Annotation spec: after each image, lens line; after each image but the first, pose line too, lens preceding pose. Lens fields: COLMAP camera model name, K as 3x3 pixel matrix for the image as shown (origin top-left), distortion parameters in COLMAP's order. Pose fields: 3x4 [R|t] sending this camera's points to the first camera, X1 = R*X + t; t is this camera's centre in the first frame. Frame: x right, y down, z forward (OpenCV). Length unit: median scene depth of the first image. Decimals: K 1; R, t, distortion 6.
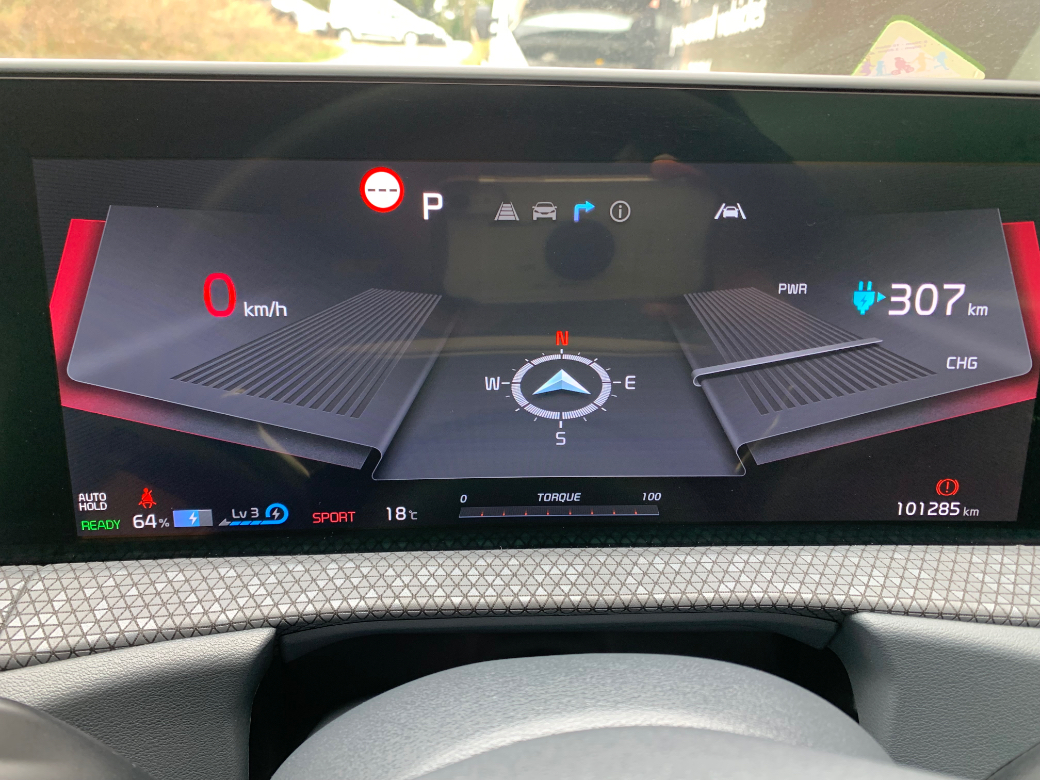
lens RADIAL K [[795.3, 0, 519.3], [0, 795.3, 386.4], [0, 0, 1]] dist [0.014762, -0.013221]
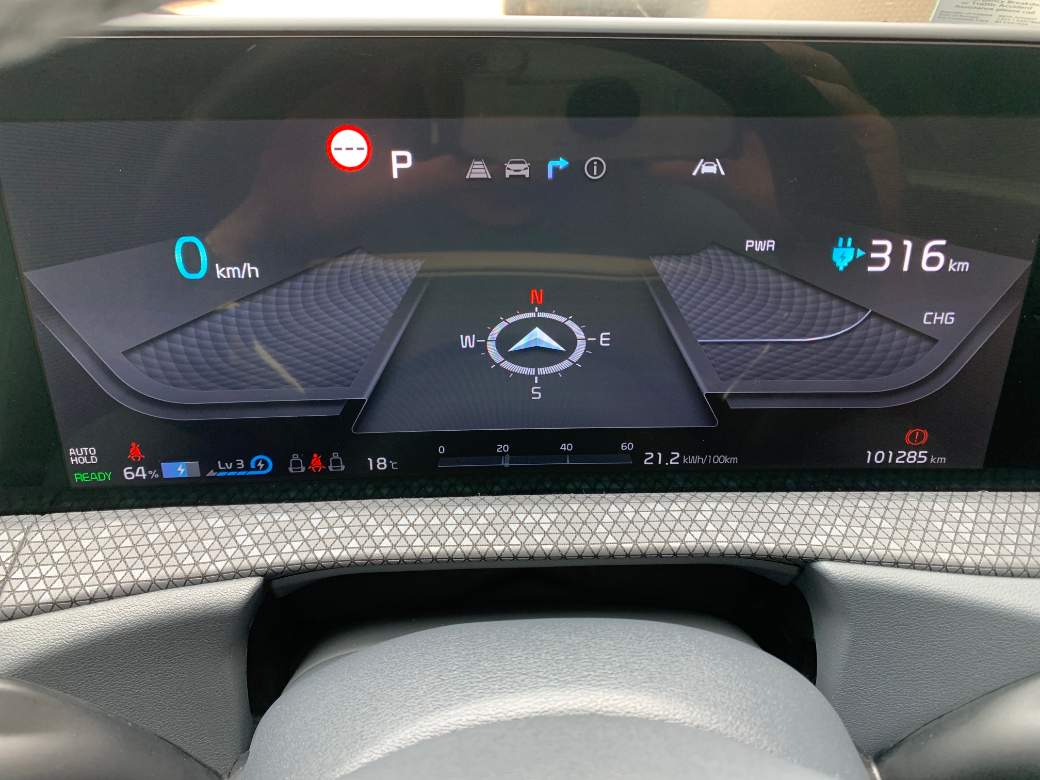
lens RADIAL K [[795.3, 0, 532.4], [0, 795.3, 353.0], [0, 0, 1]] dist [0.014762, -0.013221]
pose [[0.999911, 0.000613, -0.013304, 0.063261], [0.001458, 0.987900, 0.155084, -0.147580], [0.013238, -0.155089, 0.987812, 0.003399]]
